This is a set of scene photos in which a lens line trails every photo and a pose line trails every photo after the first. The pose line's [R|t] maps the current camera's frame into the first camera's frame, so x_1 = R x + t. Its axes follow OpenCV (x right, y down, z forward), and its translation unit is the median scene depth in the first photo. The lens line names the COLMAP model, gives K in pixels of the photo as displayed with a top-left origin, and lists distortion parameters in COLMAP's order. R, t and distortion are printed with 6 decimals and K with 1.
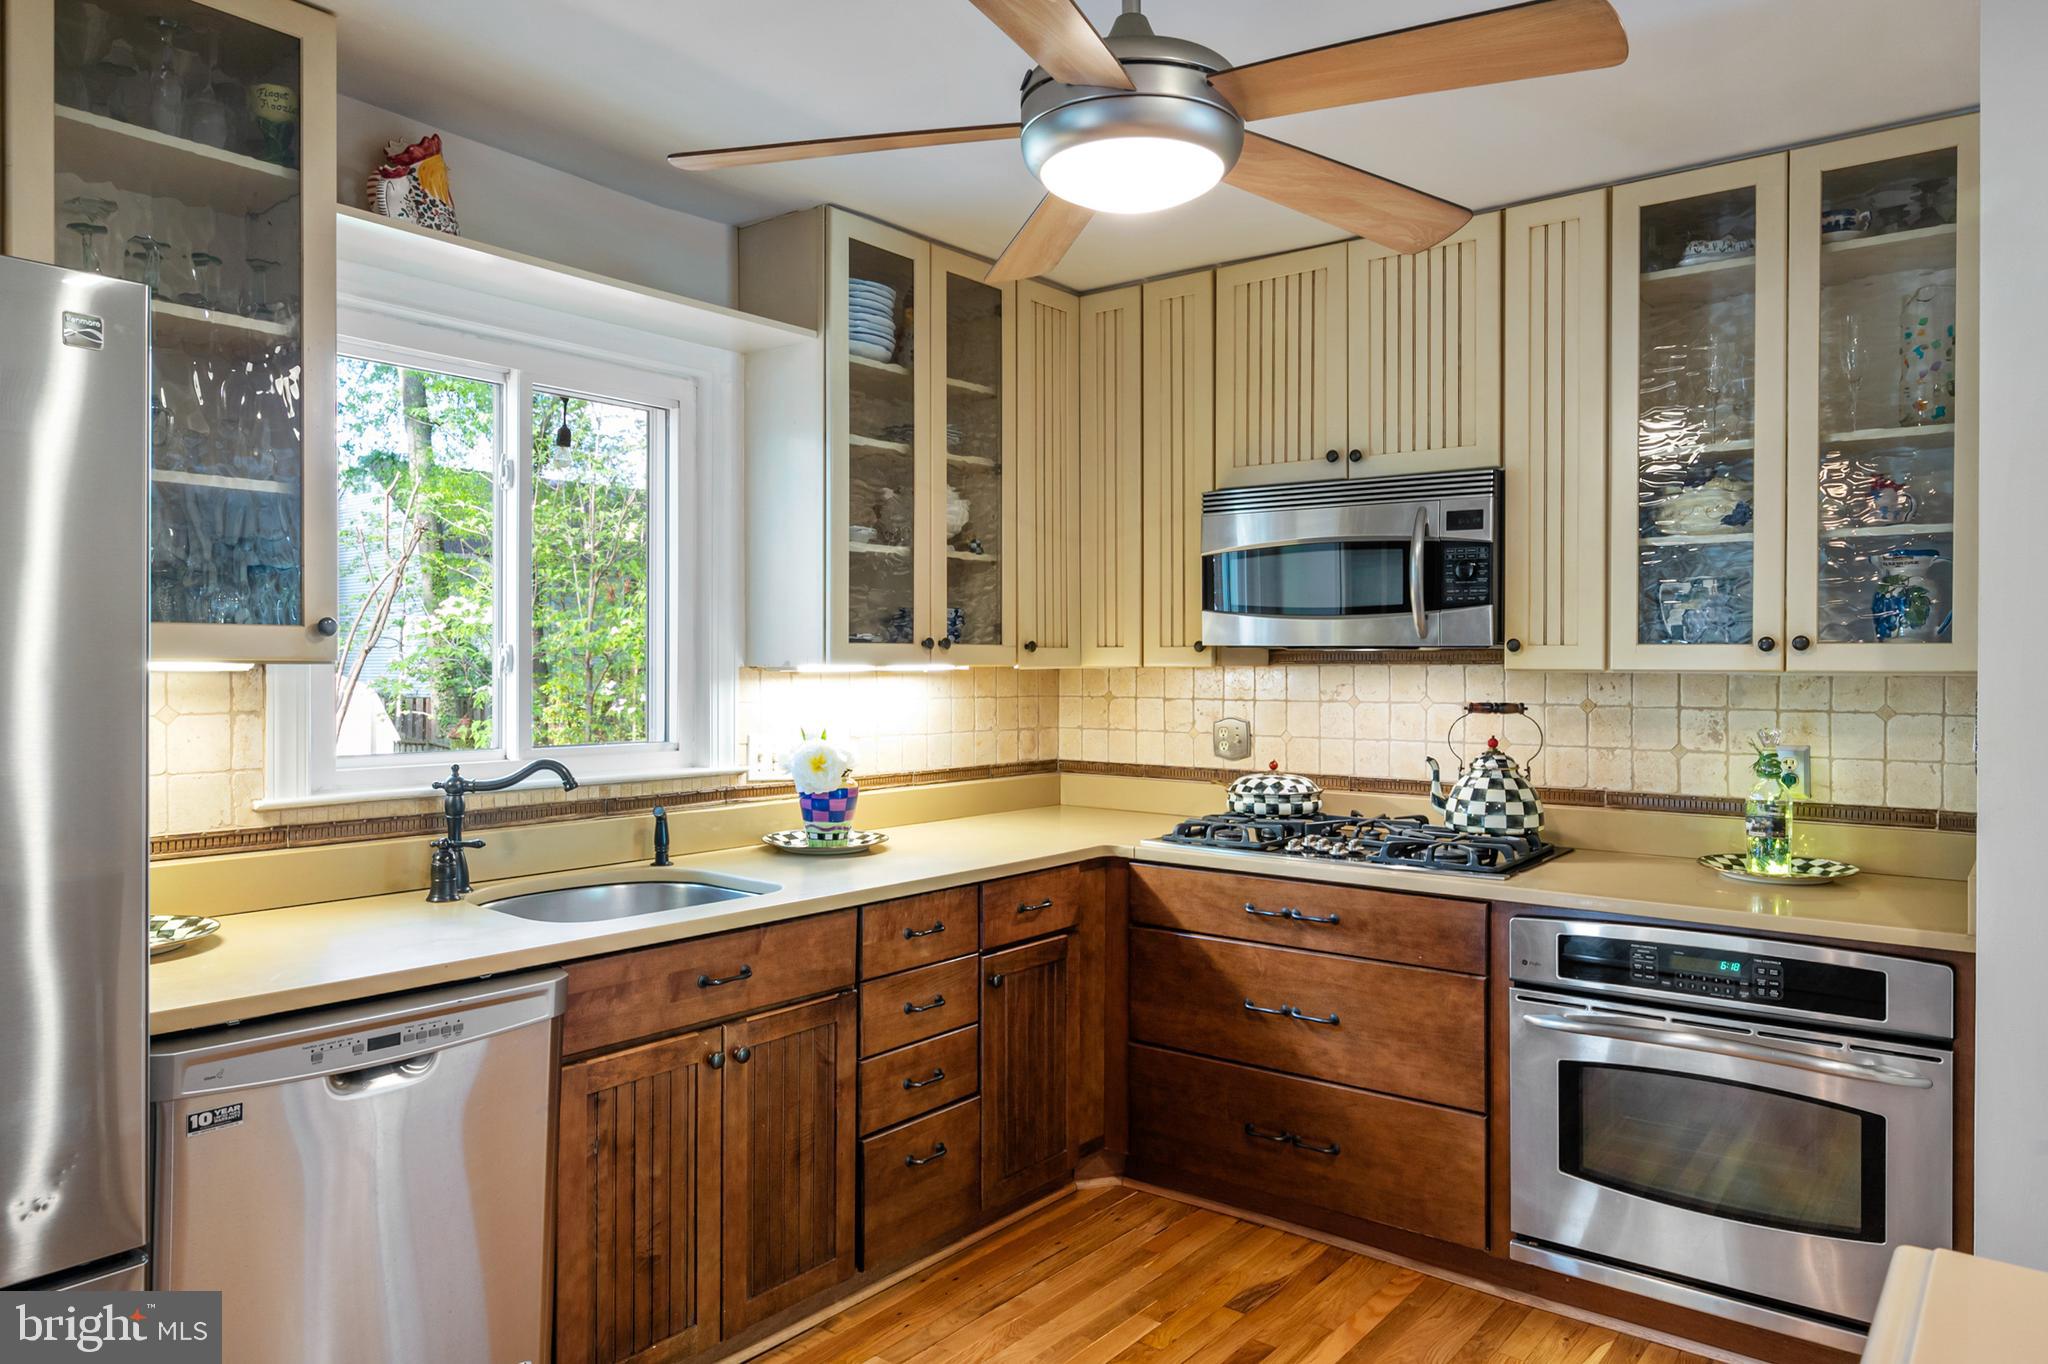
lens RADIAL K [[1293.2, 0, 1034.7], [0, 1293.2, 676.7], [0, 0, 1]] dist [-0.007525, 0.000579]
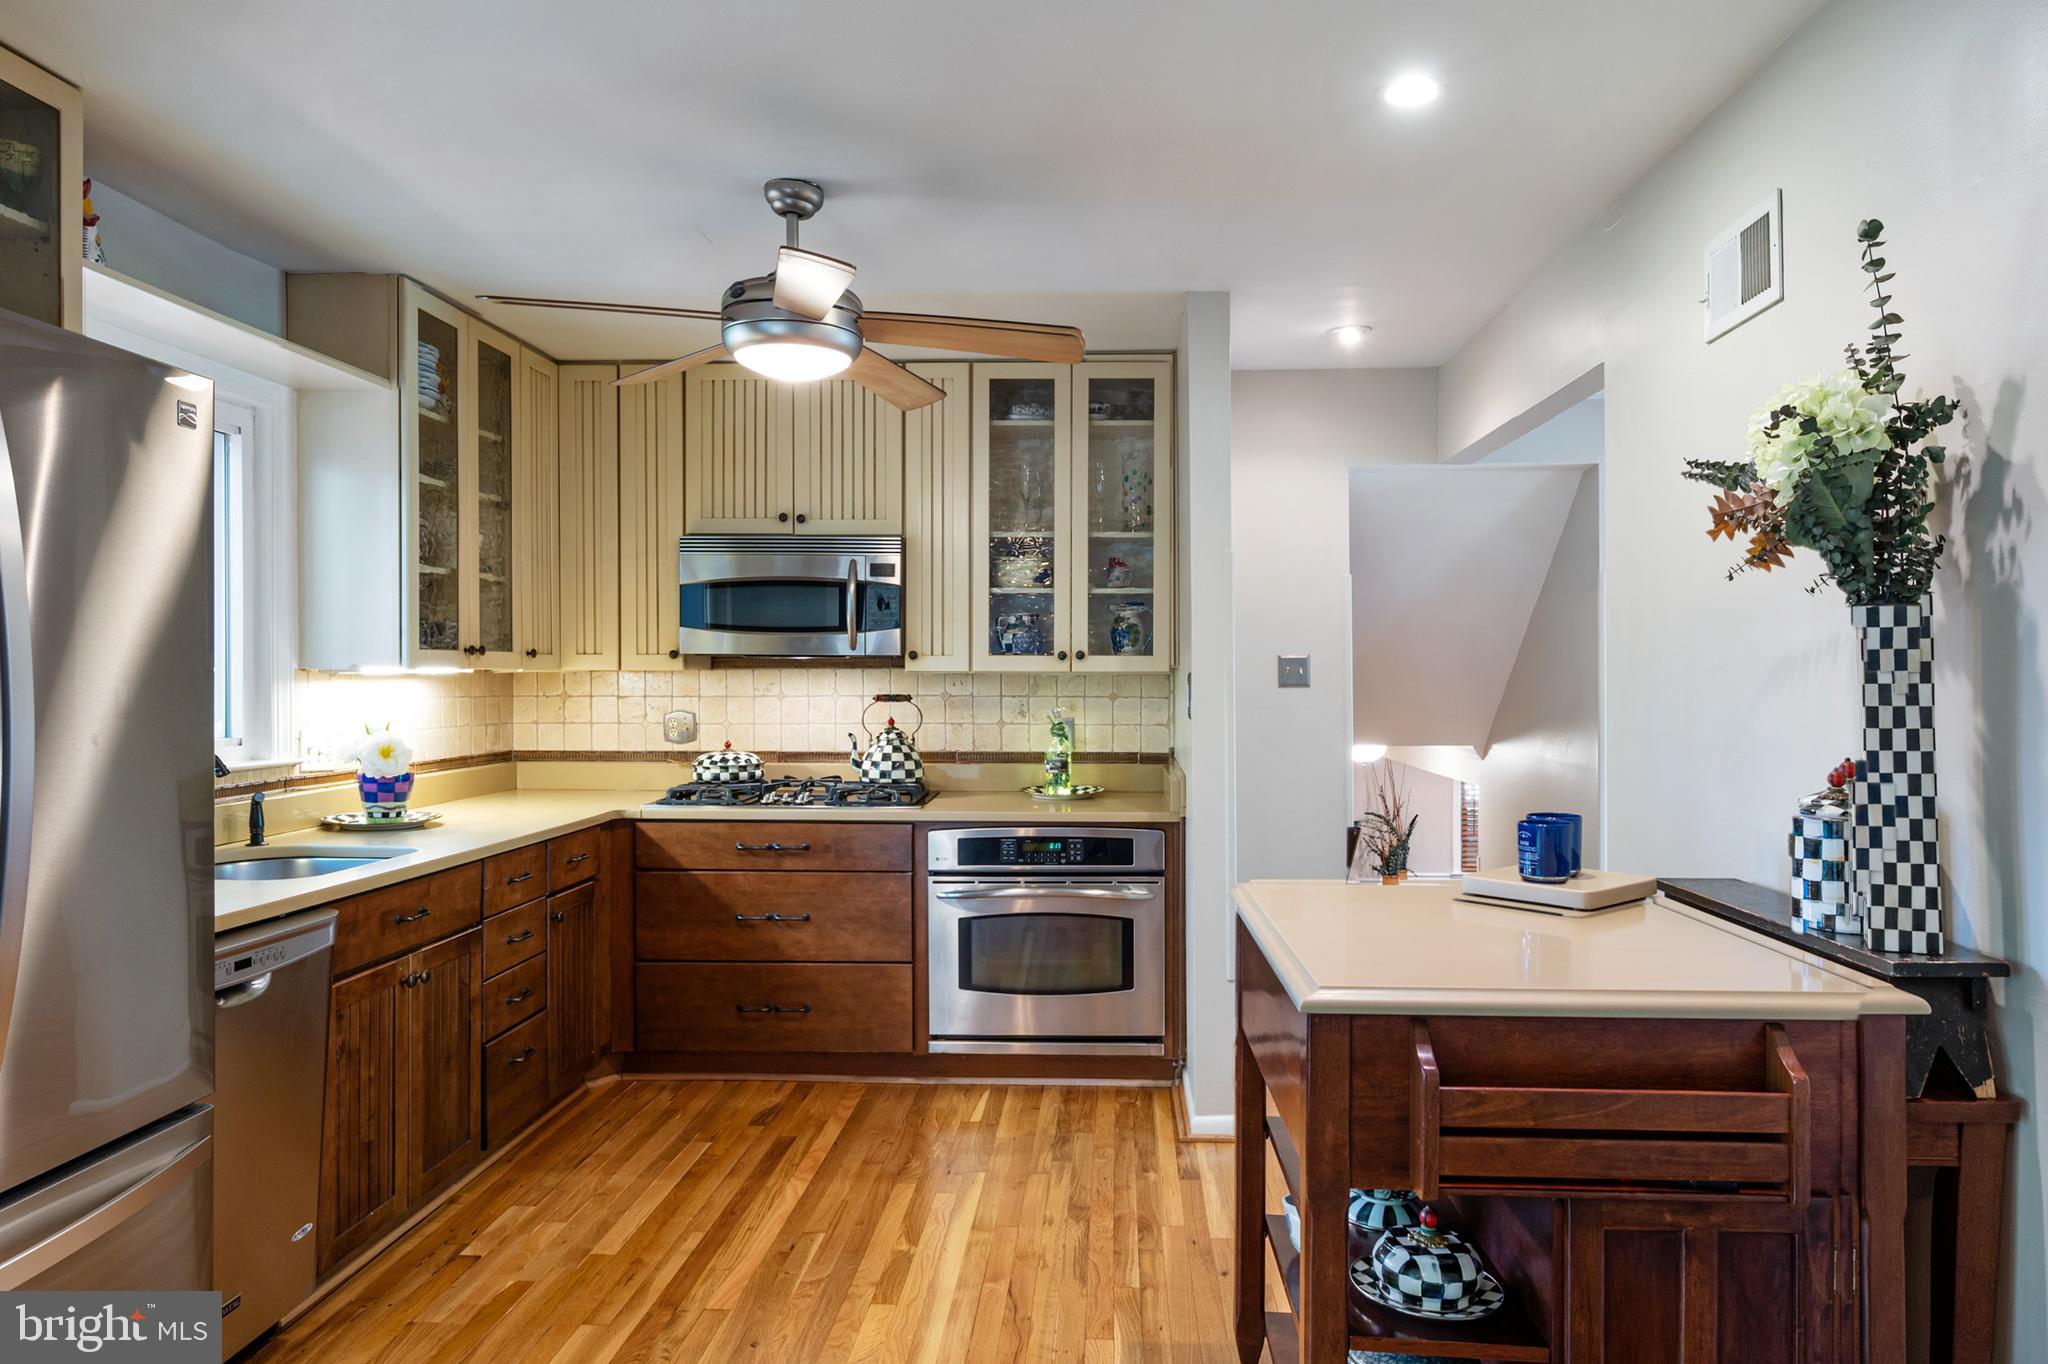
lens RADIAL K [[1244.9, 0, 1026.4], [0, 1244.9, 686.8], [0, 0, 1]] dist [-0.005890, -0.001677]
pose [[0.819897, -0.006711, 0.572471, -0.358780], [0.006072, 0.999977, 0.003026, 0.008993], [-0.572478, 0.000995, 0.819919, -0.268047]]
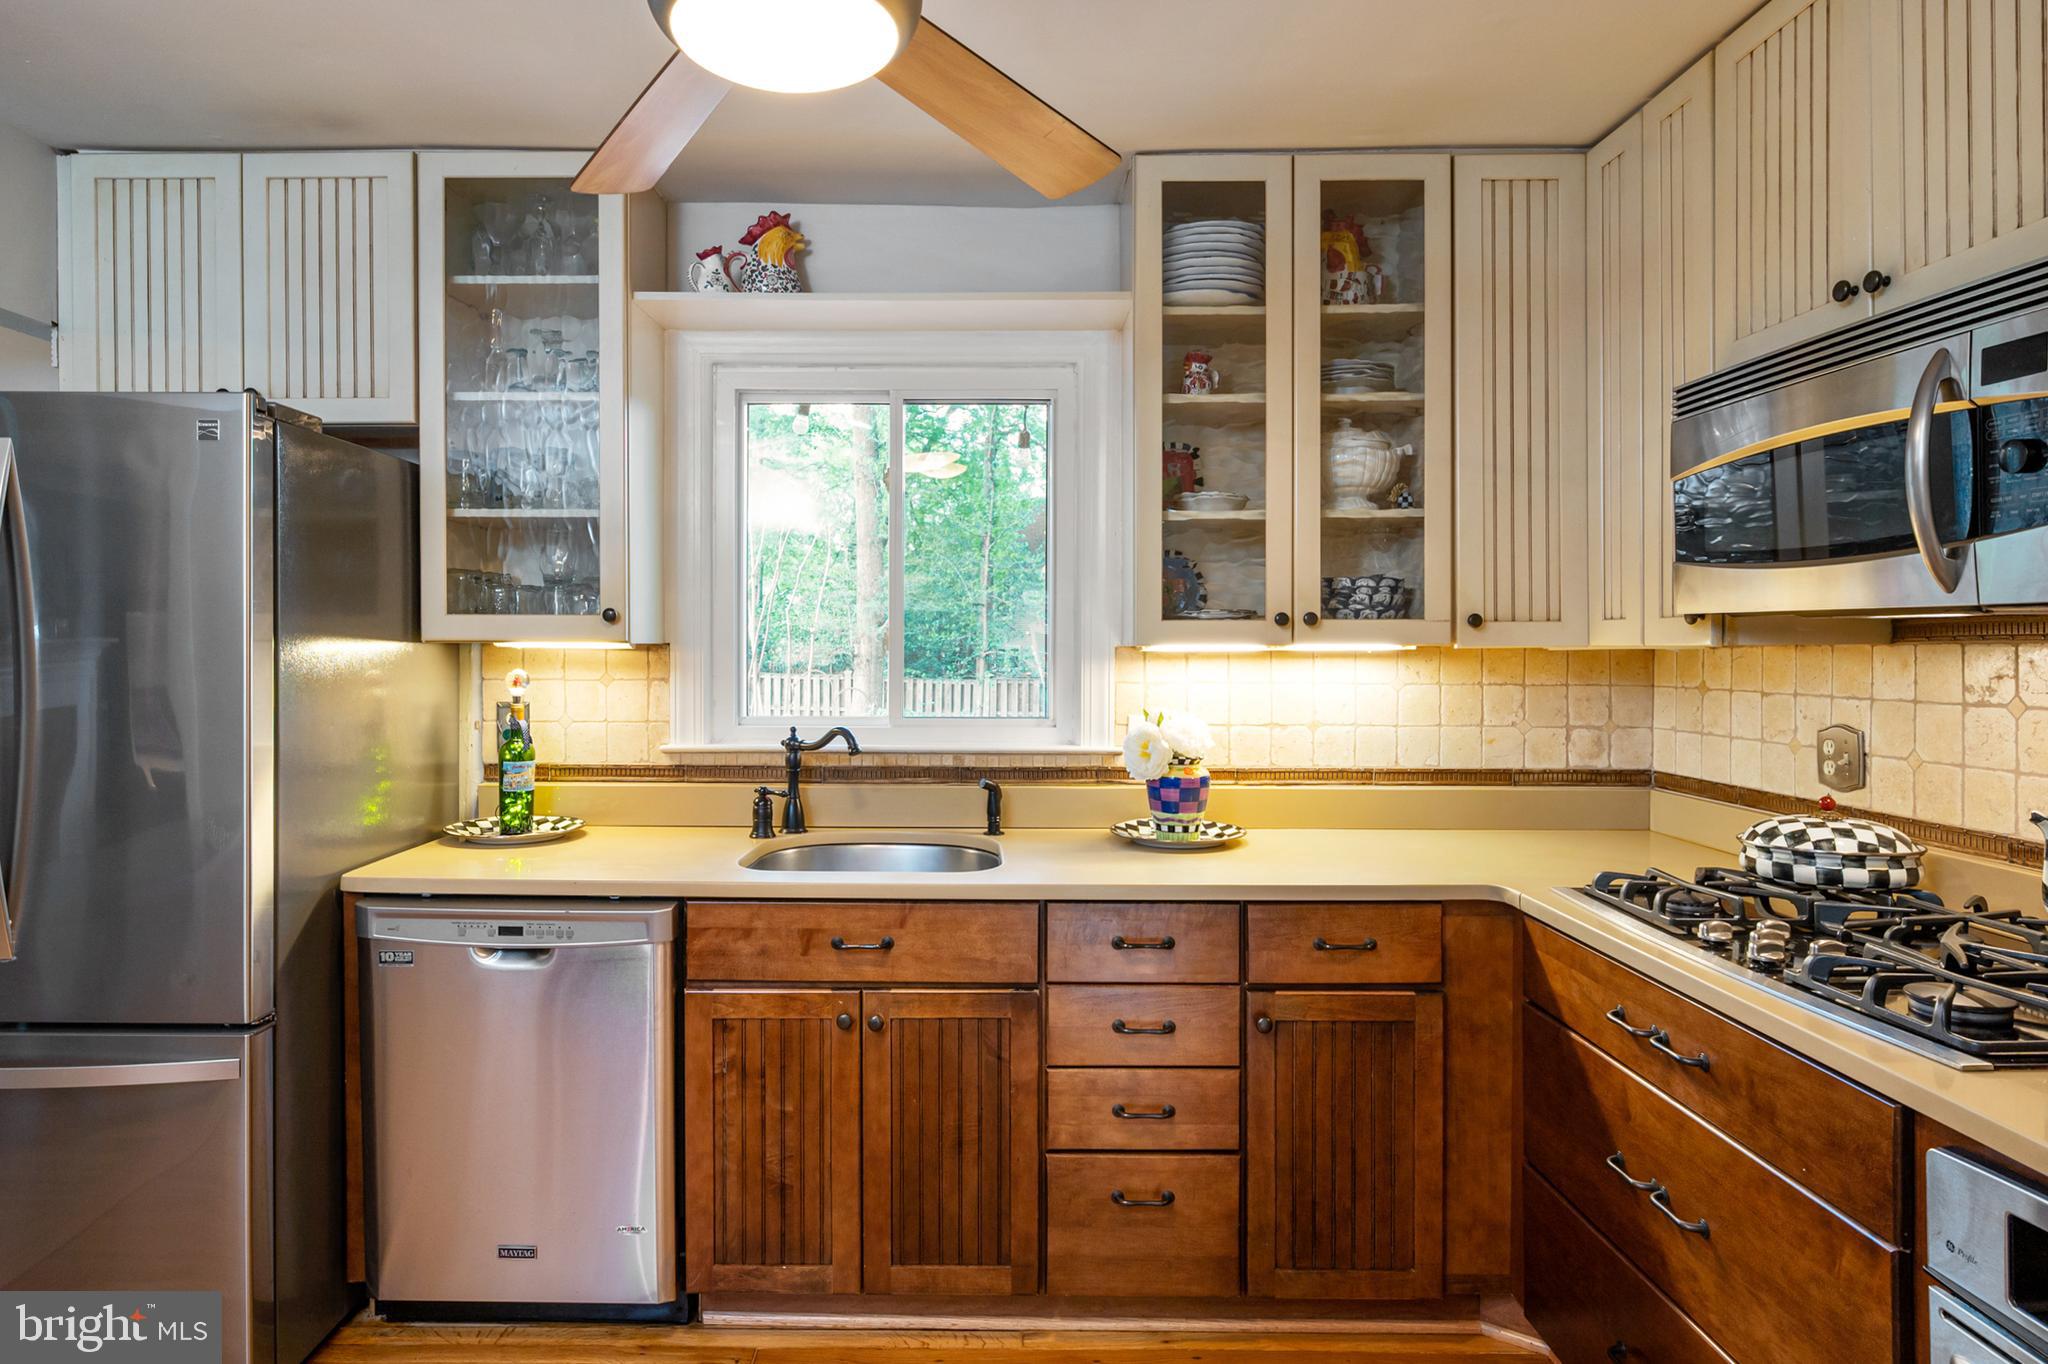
lens RADIAL K [[1166.9, 0, 990.9], [0, 1166.9, 656.0], [0, 0, 1]] dist [-0.000263, -0.003234]
pose [[0.623983, 0.004981, -0.781422, 0.456332], [-0.006978, 0.999975, 0.000803, -0.000507], [0.781407, 0.004952, 0.624002, 0.404297]]
